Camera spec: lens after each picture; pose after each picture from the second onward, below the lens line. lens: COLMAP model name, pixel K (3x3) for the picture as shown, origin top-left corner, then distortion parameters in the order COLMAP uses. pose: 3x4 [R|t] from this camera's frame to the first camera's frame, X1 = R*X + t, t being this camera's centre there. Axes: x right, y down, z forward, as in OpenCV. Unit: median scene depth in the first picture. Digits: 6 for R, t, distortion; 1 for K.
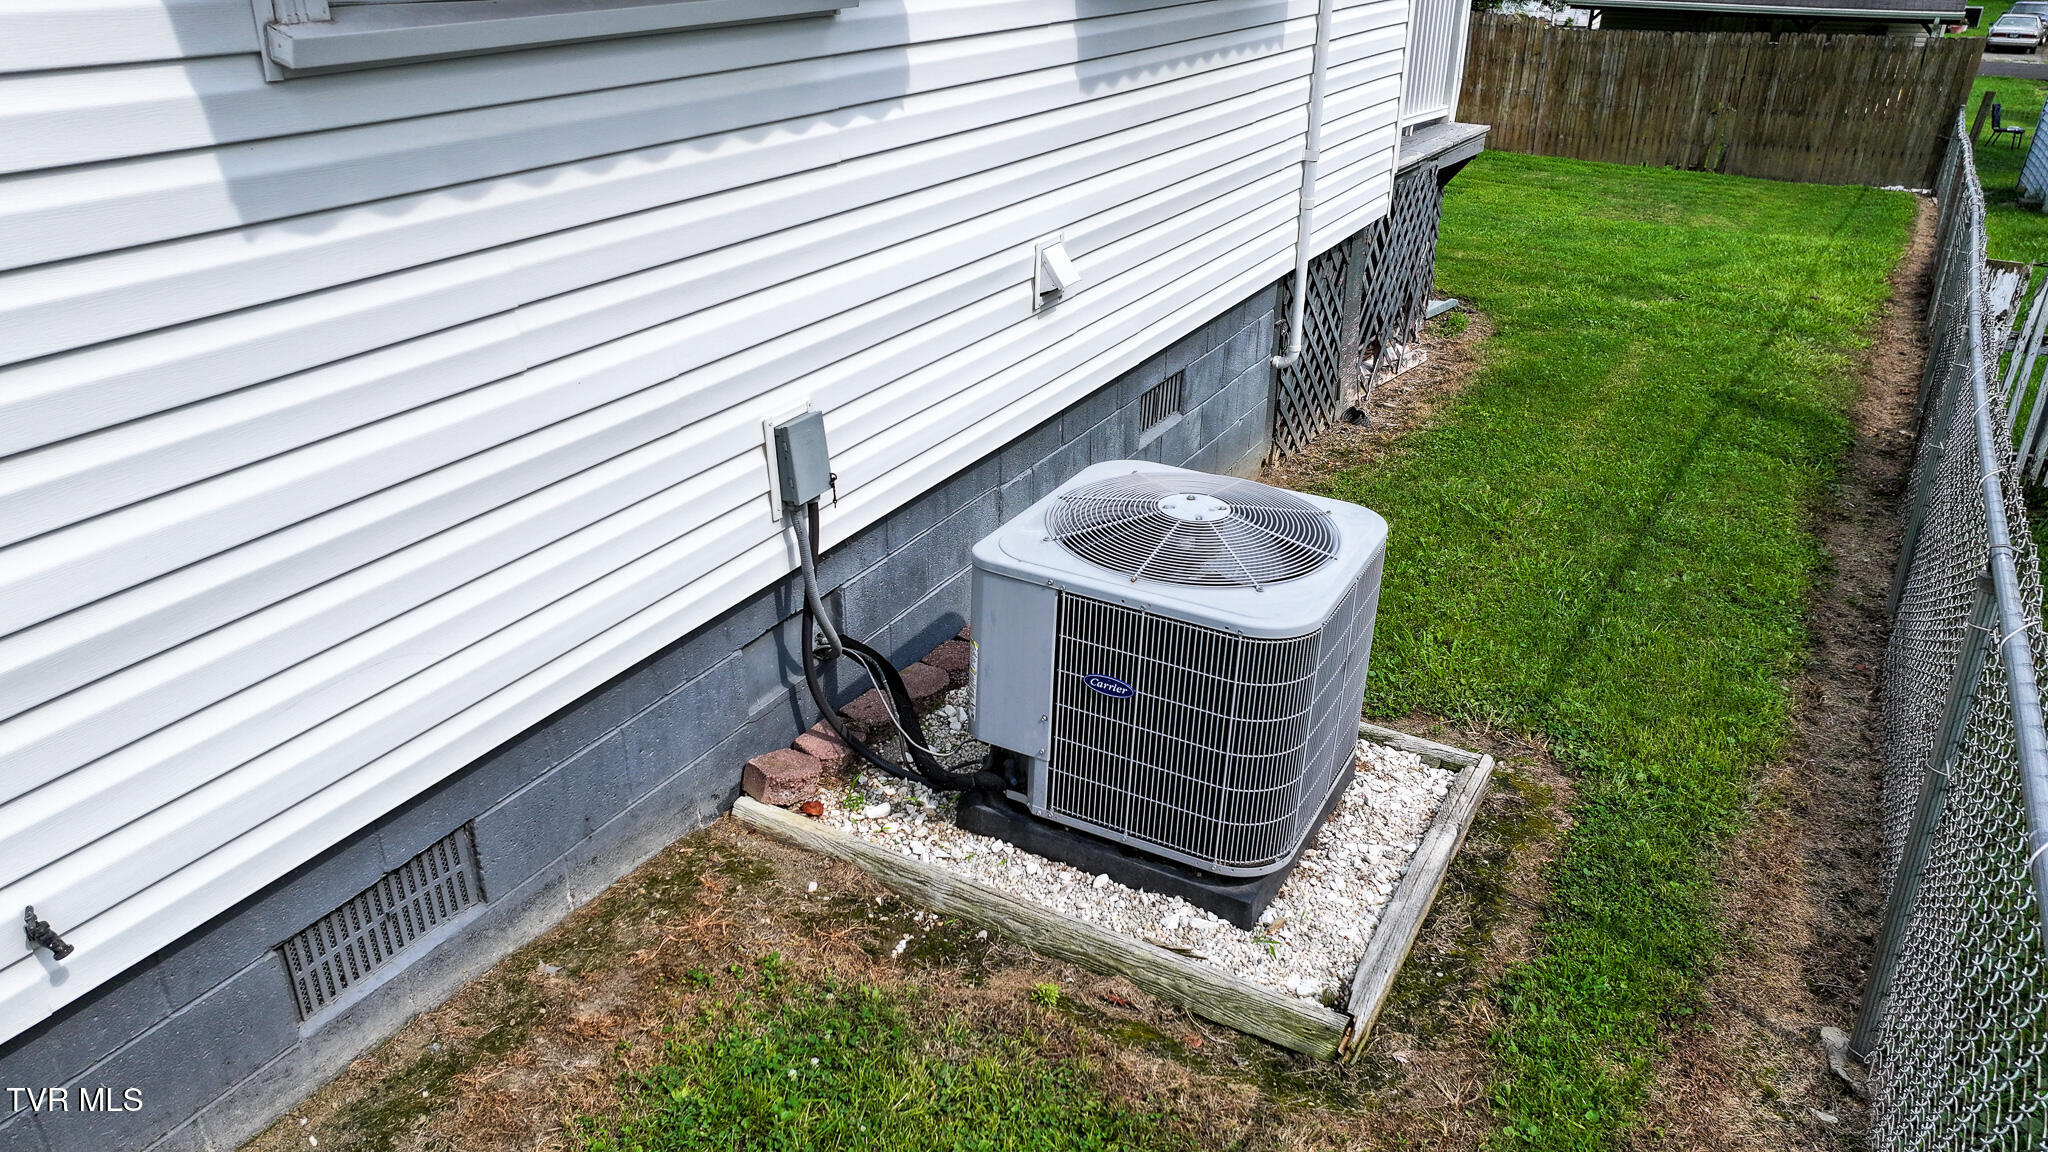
lens RADIAL K [[1430.5, 0, 1024.0], [0, 1430.5, 576.0], [0, 0, 1]] dist [0.013073, 0.000980]
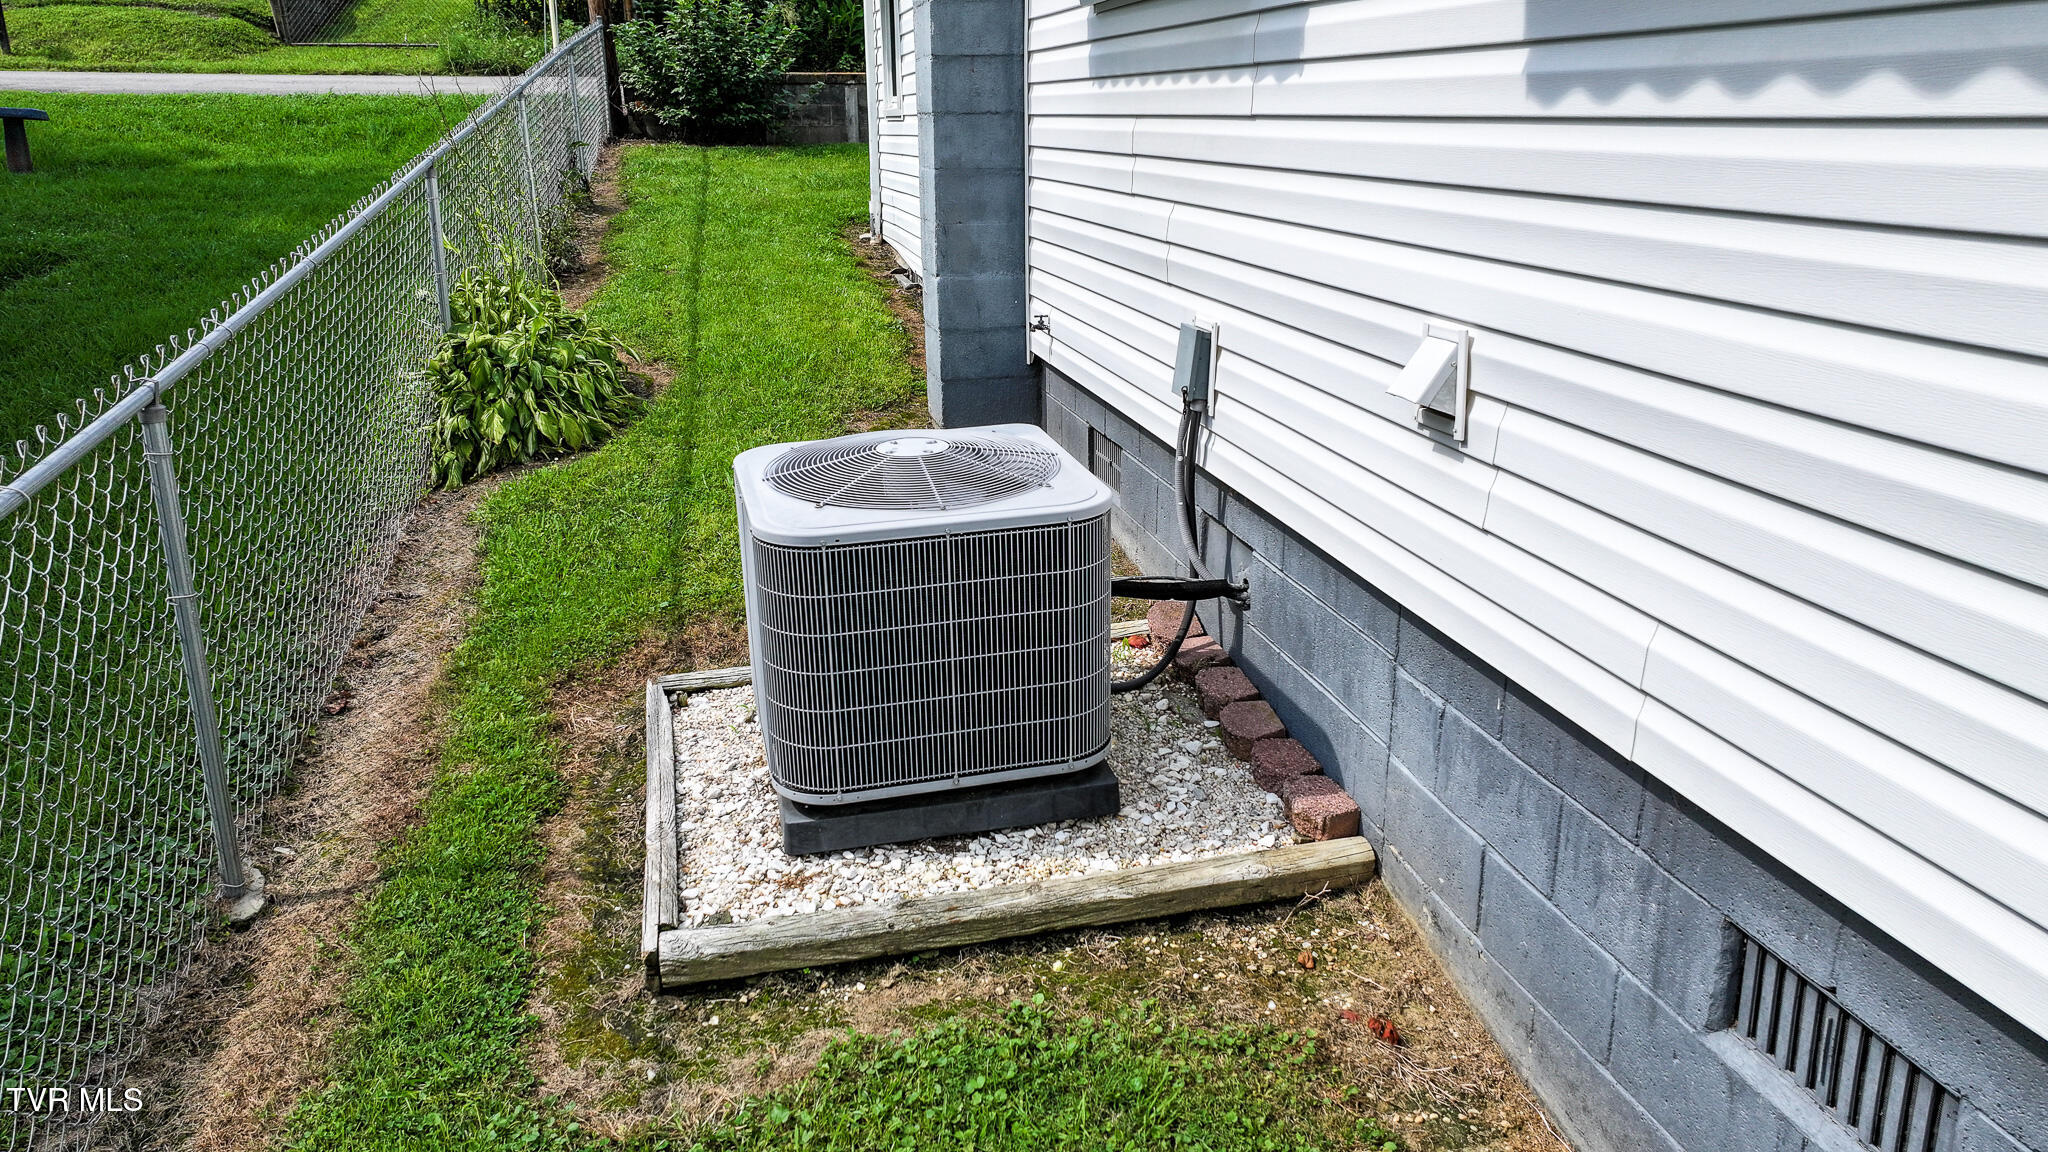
lens RADIAL K [[1430.5, 0, 1024.0], [0, 1430.5, 576.0], [0, 0, 1]] dist [0.013073, 0.000980]
pose [[-0.737516, 0.198246, -0.645576, 0.621299], [-0.300304, 0.759955, 0.576442, -0.493753], [0.604886, 0.619005, -0.500945, 1.372636]]
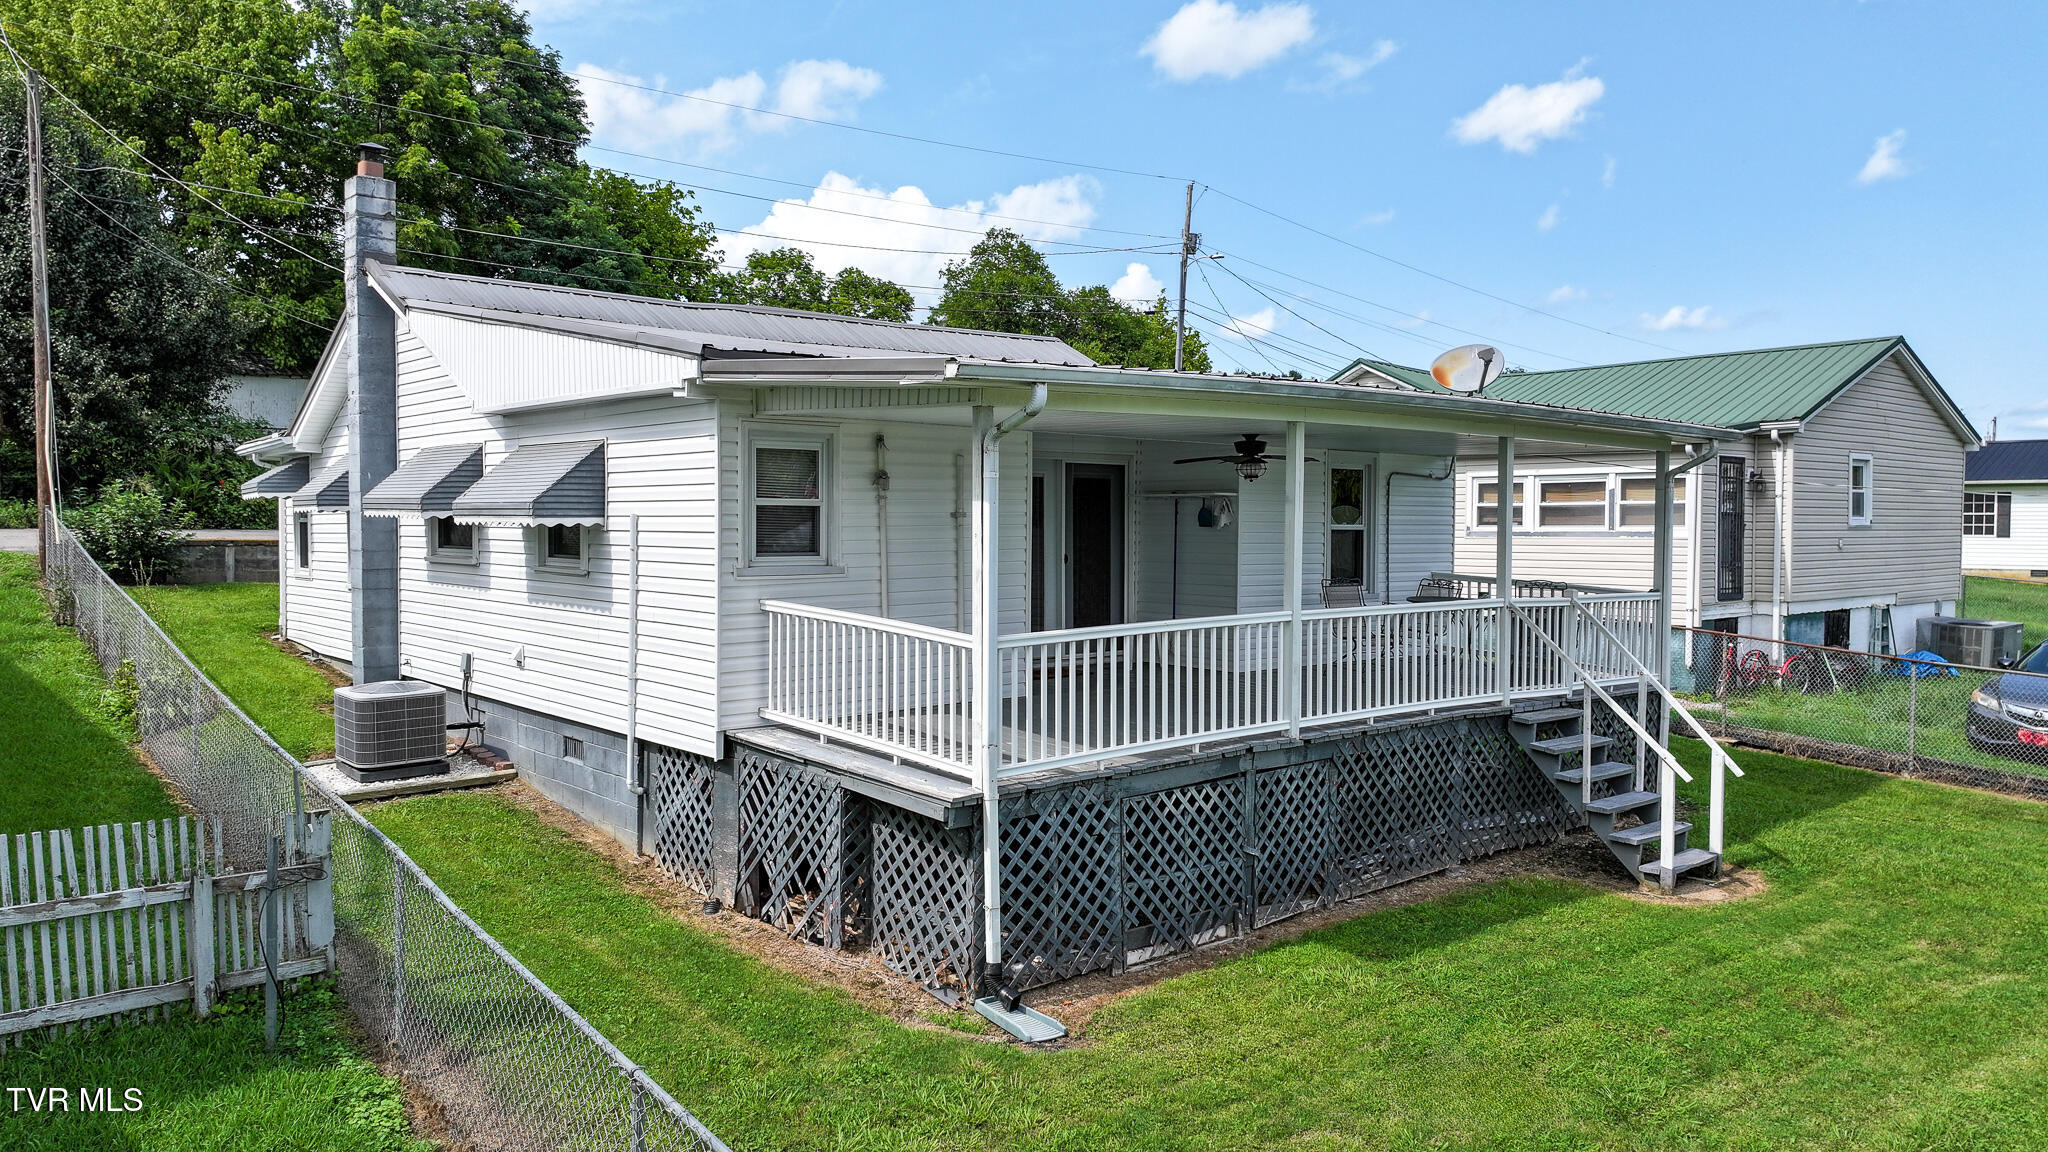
lens RADIAL K [[1430.5, 0, 1024.0], [0, 1430.5, 576.0], [0, 0, 1]] dist [0.013073, 0.000980]
pose [[-0.337128, 0.020680, -0.941232, 2.674319], [-0.421753, 0.890512, 0.170628, -1.422782], [0.841706, 0.454490, -0.291495, 2.908446]]
